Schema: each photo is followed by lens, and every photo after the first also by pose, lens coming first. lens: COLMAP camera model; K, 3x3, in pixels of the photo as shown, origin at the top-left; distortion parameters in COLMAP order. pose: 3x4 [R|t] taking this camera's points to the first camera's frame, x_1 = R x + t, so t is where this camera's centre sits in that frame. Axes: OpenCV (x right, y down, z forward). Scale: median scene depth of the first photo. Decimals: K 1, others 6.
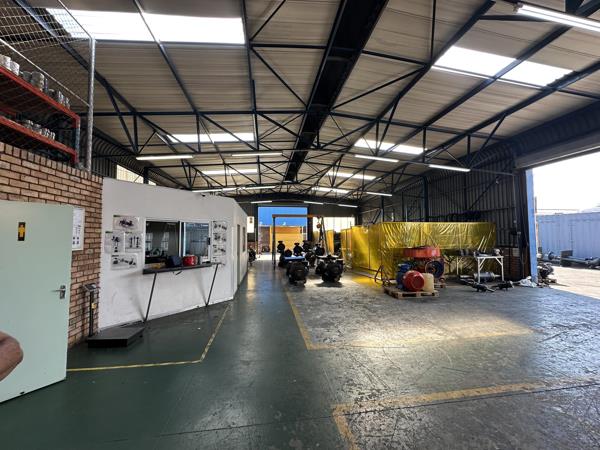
lens RADIAL K [[239.8, 0, 298.2], [0, 239.8, 223.1], [0, 0, 1]] dist [0.001295, 0.000282]
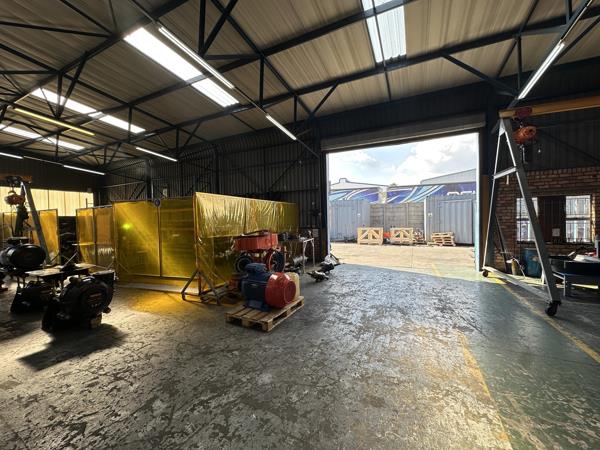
lens RADIAL K [[239.8, 0, 298.2], [0, 239.8, 223.1], [0, 0, 1]] dist [0.001295, 0.000282]
pose [[0.557642, -0.021163, 0.829811, 0.012296], [-0.025598, 0.998761, 0.042674, 0.038242], [-0.829687, -0.045039, 0.556410, 0.503468]]
